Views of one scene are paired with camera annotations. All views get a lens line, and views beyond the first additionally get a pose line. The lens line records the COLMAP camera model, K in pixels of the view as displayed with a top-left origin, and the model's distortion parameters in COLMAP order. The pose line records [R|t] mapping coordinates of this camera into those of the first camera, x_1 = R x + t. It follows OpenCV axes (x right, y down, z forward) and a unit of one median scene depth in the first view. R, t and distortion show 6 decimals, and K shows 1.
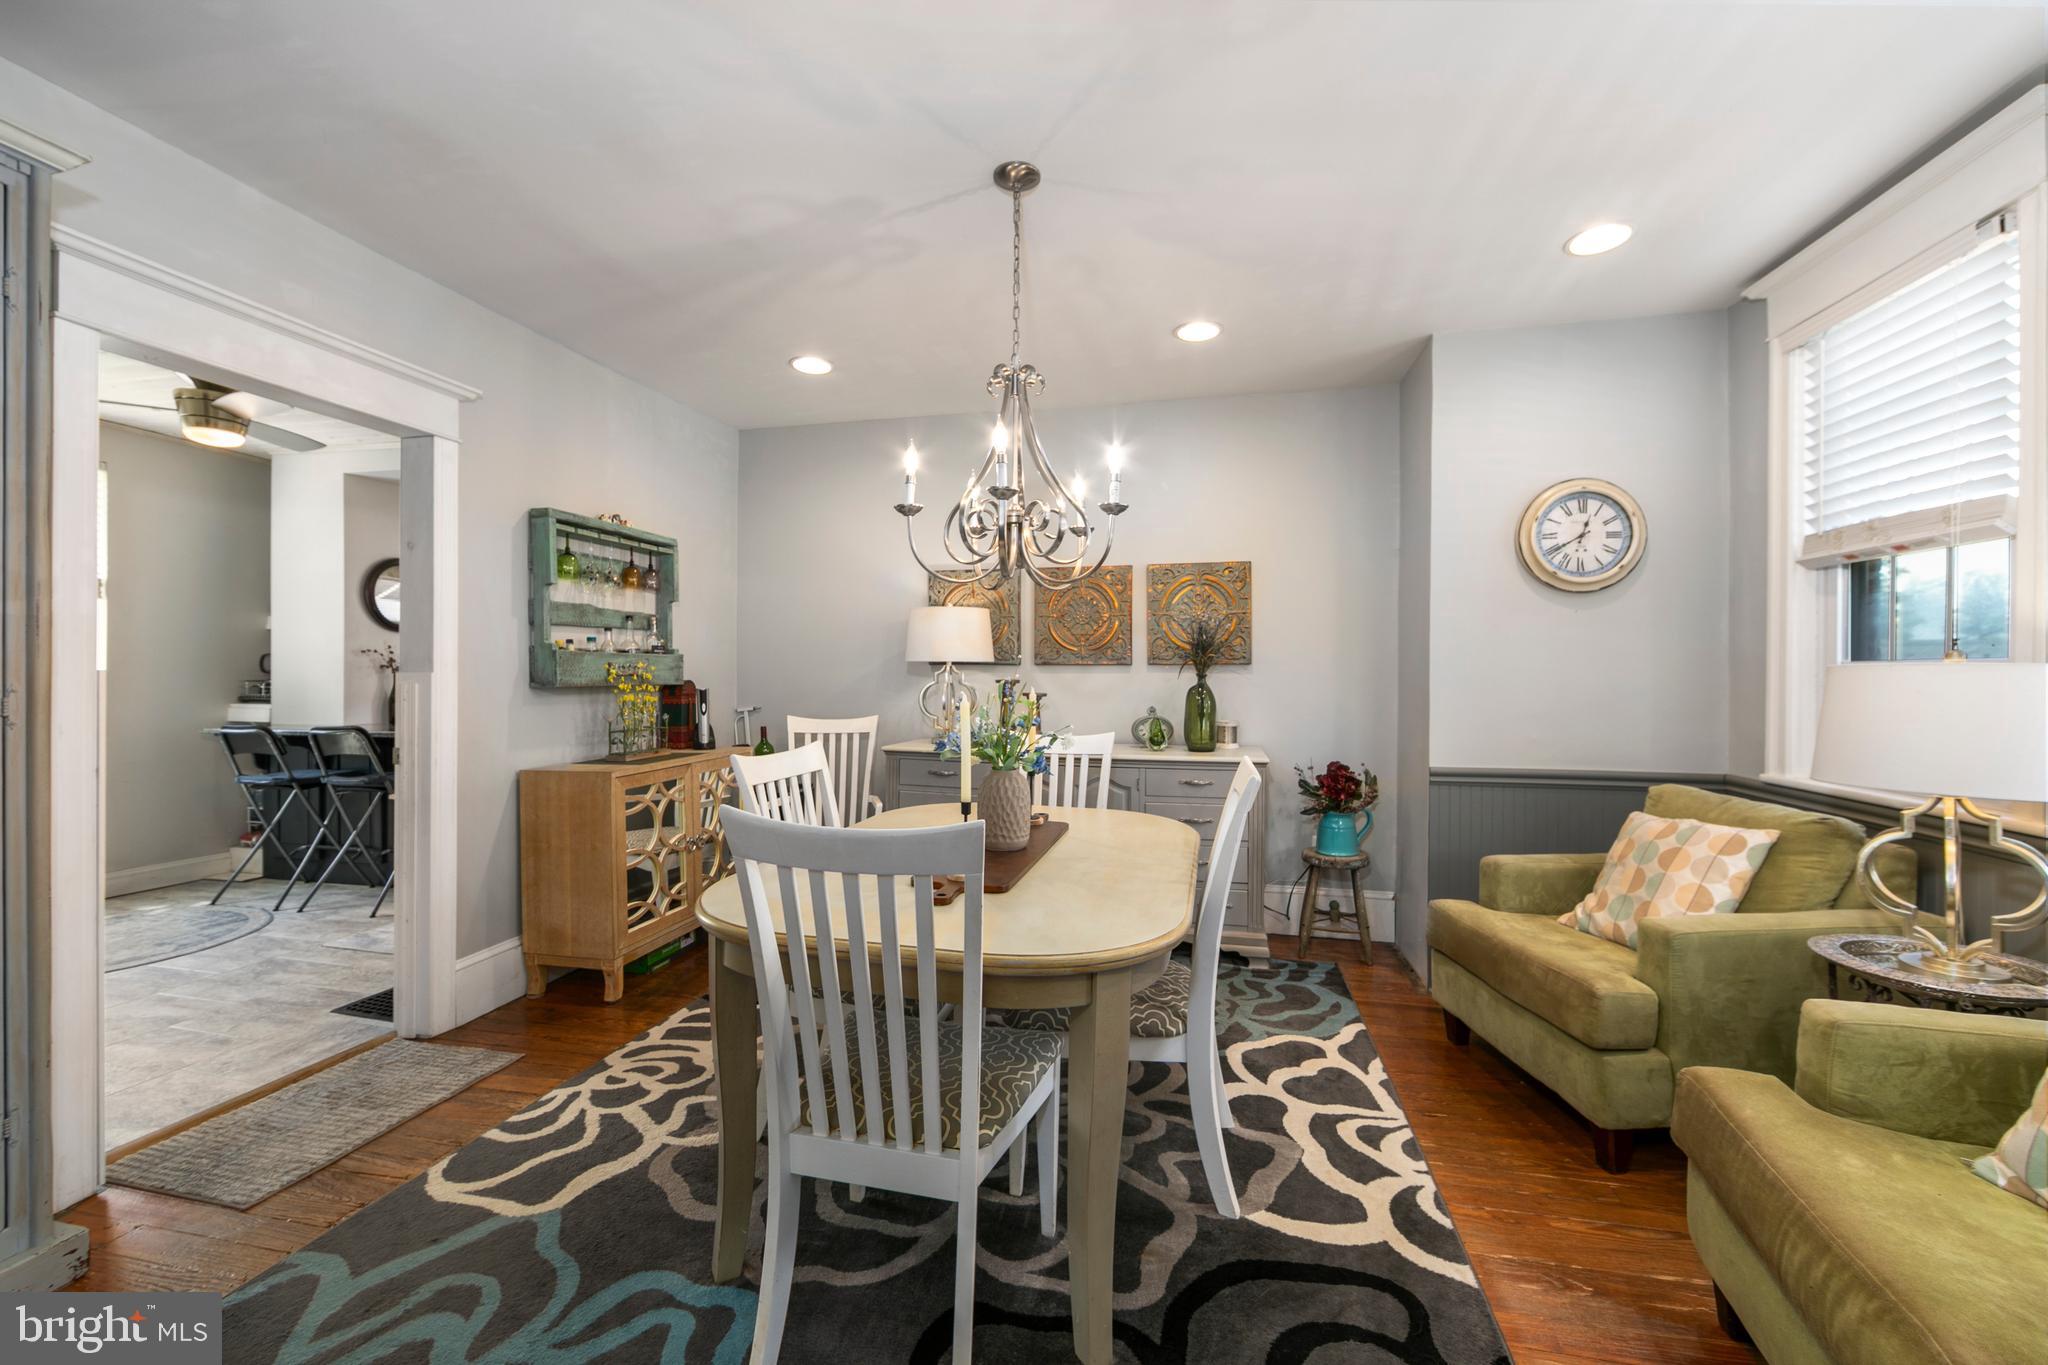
lens RADIAL K [[808.9, 0, 1037.4], [0, 808.9, 677.1], [0, 0, 1]] dist [-0.004952, 0.000544]
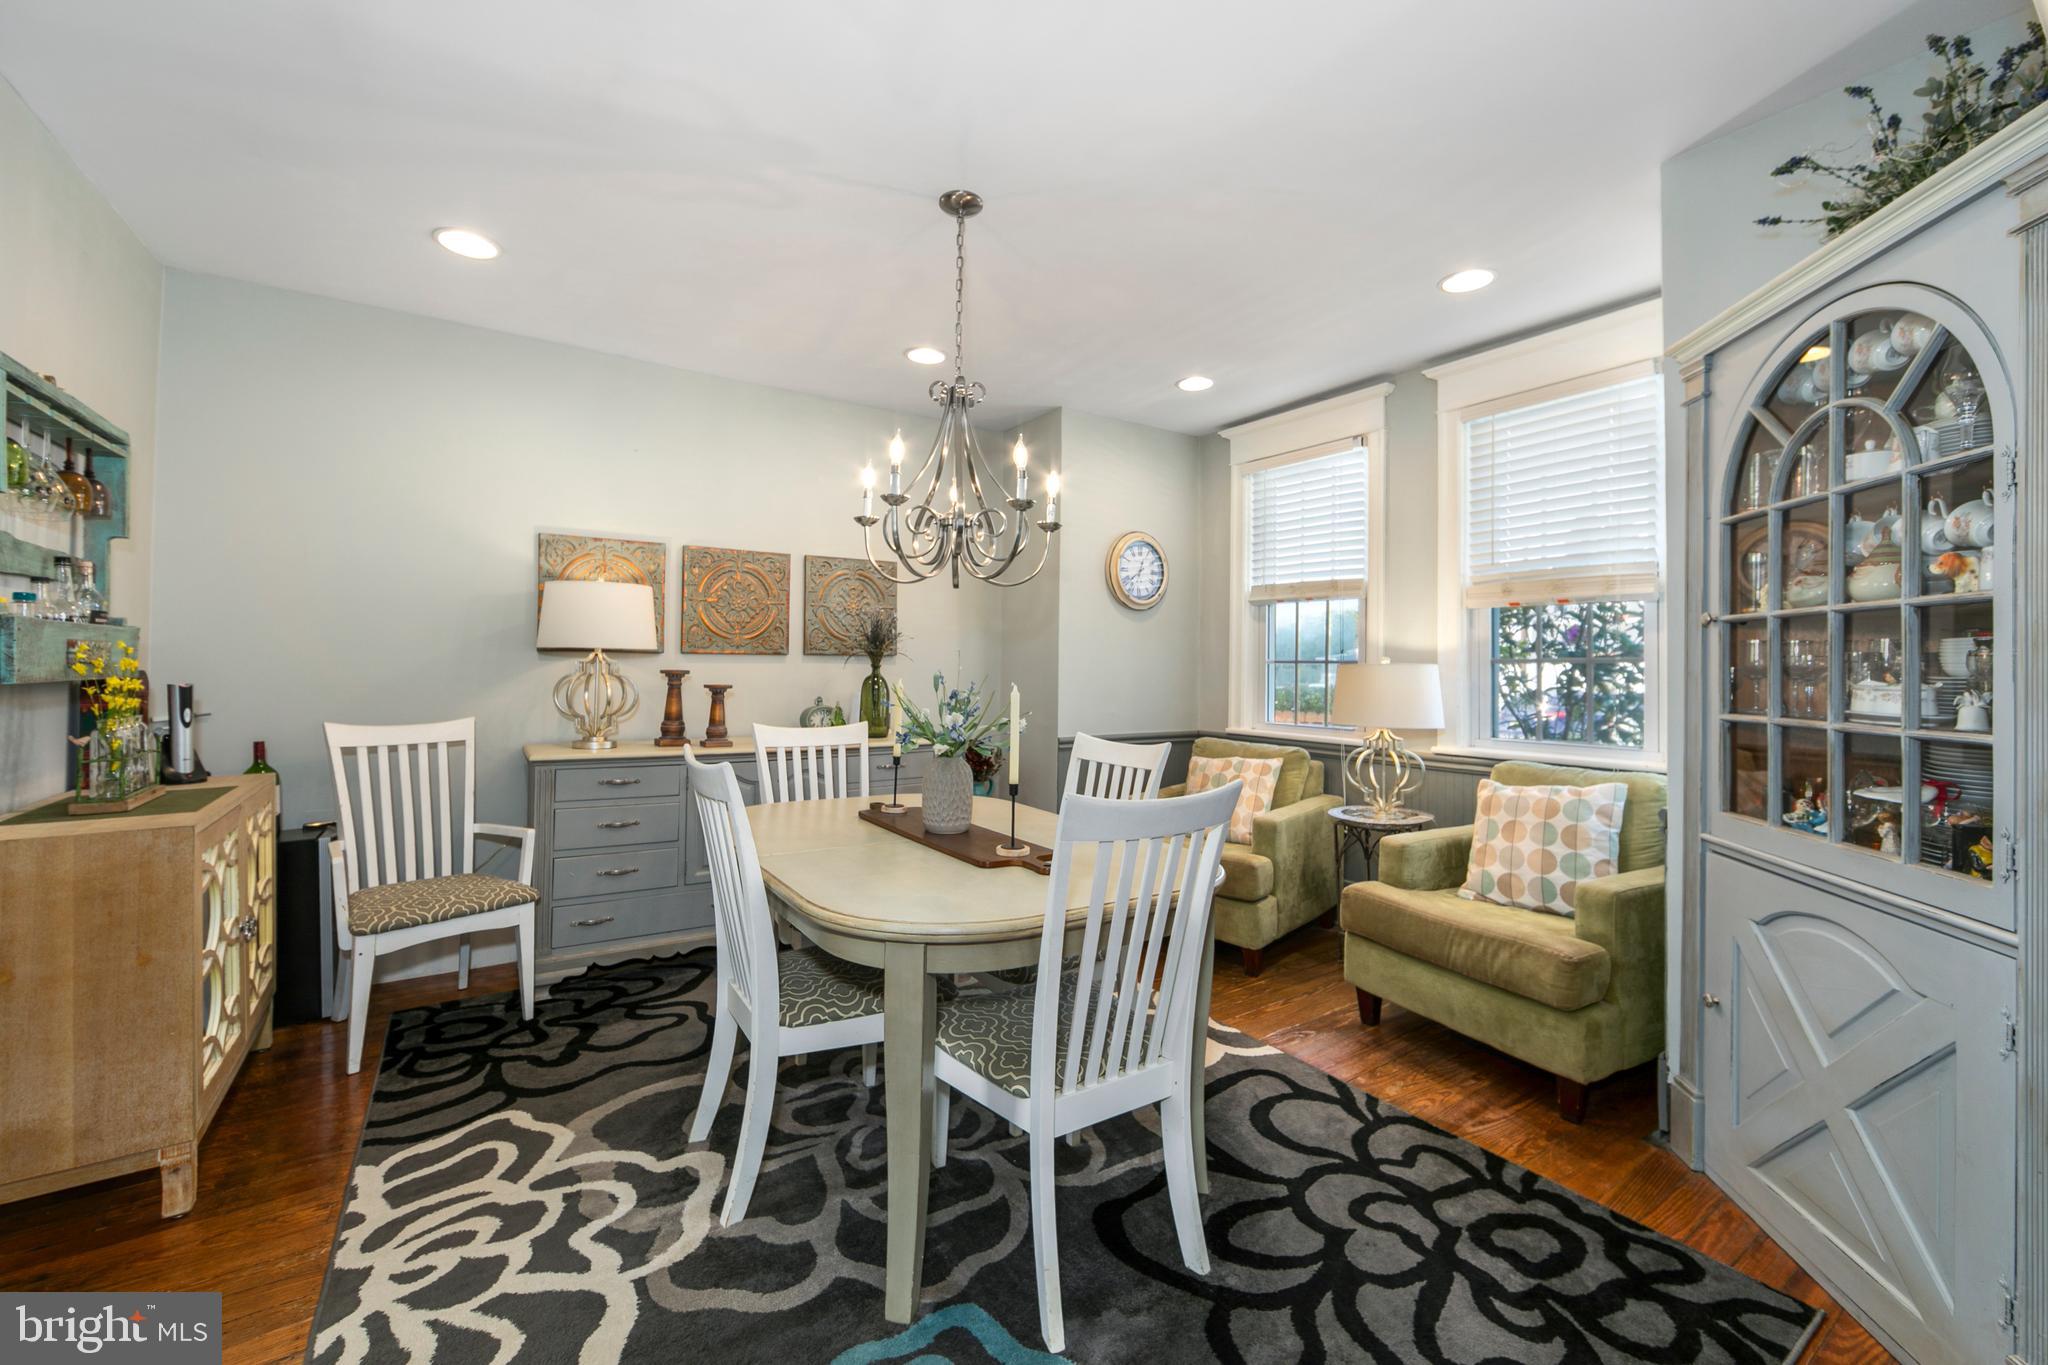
lens RADIAL K [[808.9, 0, 1029.3], [0, 808.9, 662.0], [0, 0, 1]] dist [-0.004952, 0.000544]
pose [[0.690410, 0.007537, 0.723379, -0.539724], [-0.004758, 0.999971, -0.005878, -0.002891], [-0.723402, 0.000616, 0.690426, 0.144024]]
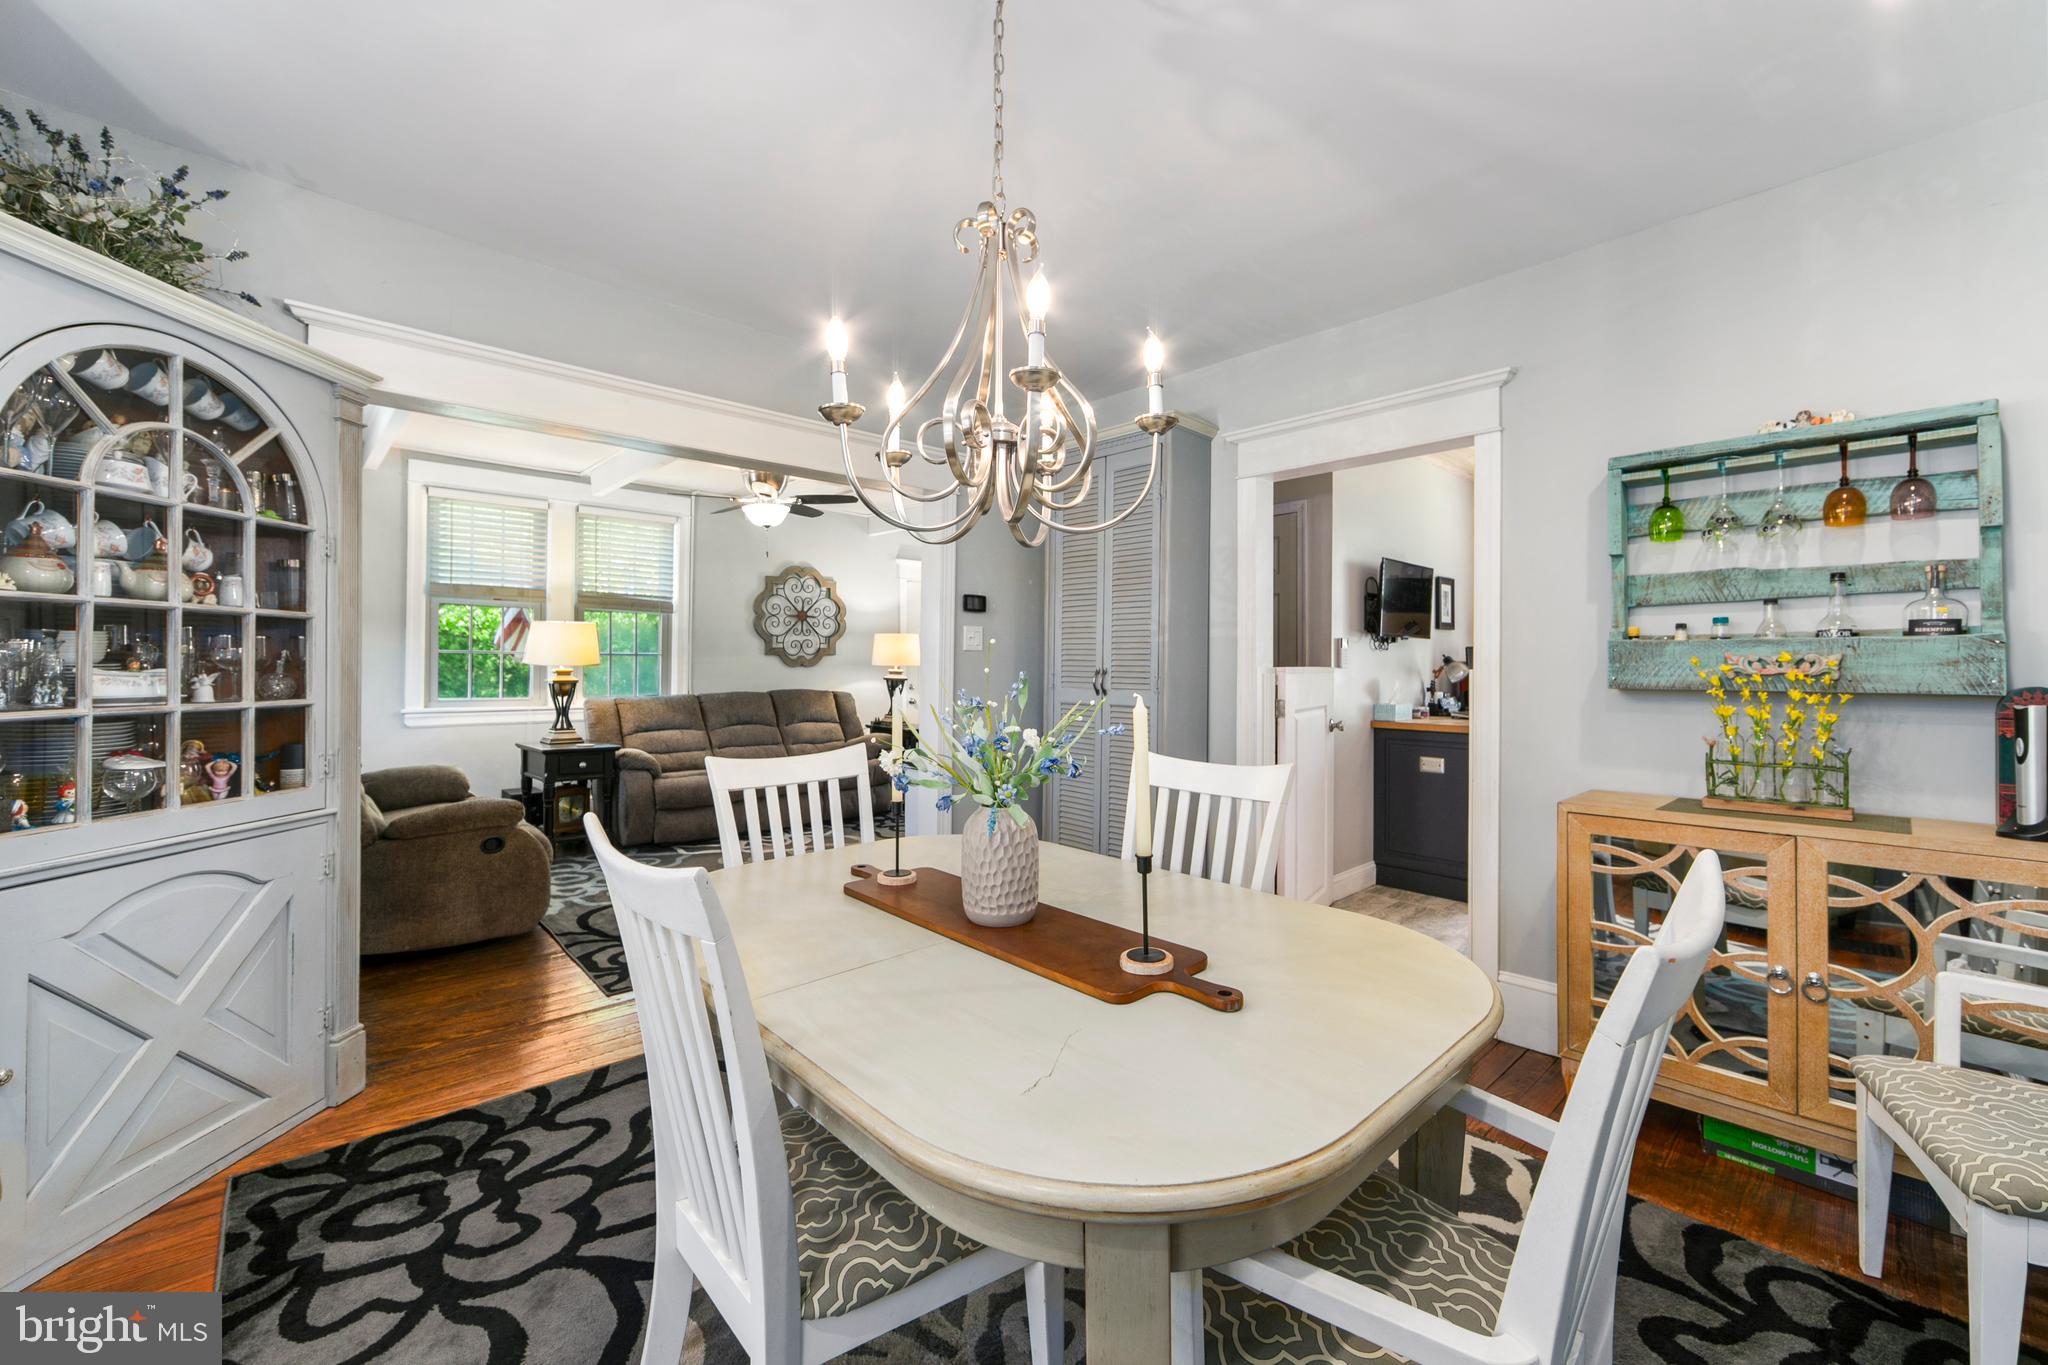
lens RADIAL K [[808.9, 0, 1028.2], [0, 808.9, 673.6], [0, 0, 1]] dist [-0.004952, 0.000544]
pose [[-0.574464, 0.000959, -0.818529, 0.371907], [-0.009166, 0.999929, 0.007605, -0.002857], [0.818478, 0.011872, -0.574415, 1.040072]]
